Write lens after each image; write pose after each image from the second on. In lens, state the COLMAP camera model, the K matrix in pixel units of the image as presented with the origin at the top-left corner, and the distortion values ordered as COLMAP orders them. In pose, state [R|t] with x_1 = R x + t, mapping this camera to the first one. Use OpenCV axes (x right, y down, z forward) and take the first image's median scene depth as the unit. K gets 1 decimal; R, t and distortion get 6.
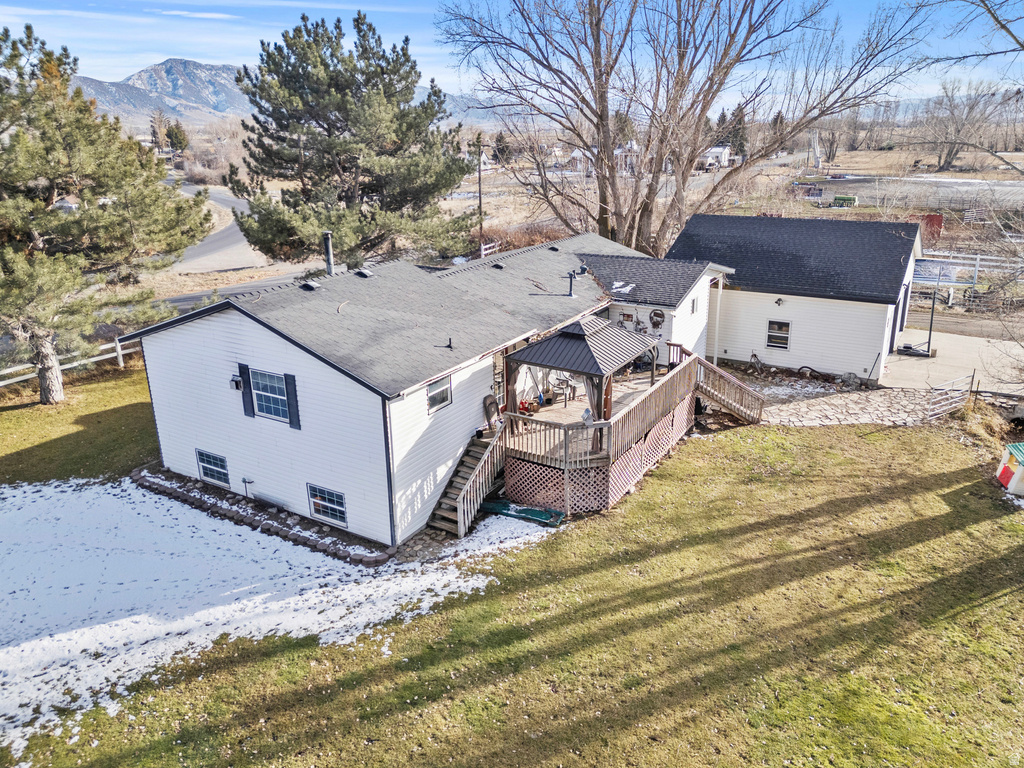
lens RADIAL K [[753.4, 0, 510.0], [0, 753.4, 353.6], [0, 0, 1]] dist [0.074787, -0.064865]
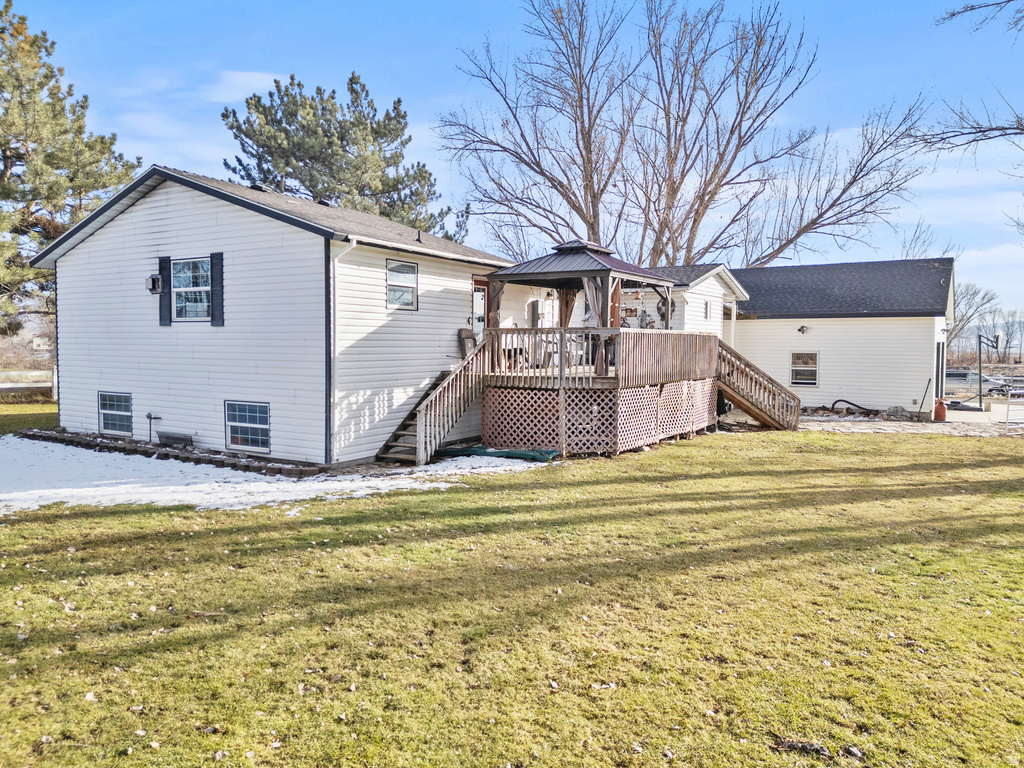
lens RADIAL K [[742.1, 0, 478.3], [0, 742.1, 382.0], [0, 0, 1]] dist [0.044665, -0.008820]
pose [[0.999216, 0.027514, -0.028484, 0.010750], [-0.034046, 0.964207, -0.262956, 0.333591], [0.020230, 0.263719, 0.964387, 0.260685]]
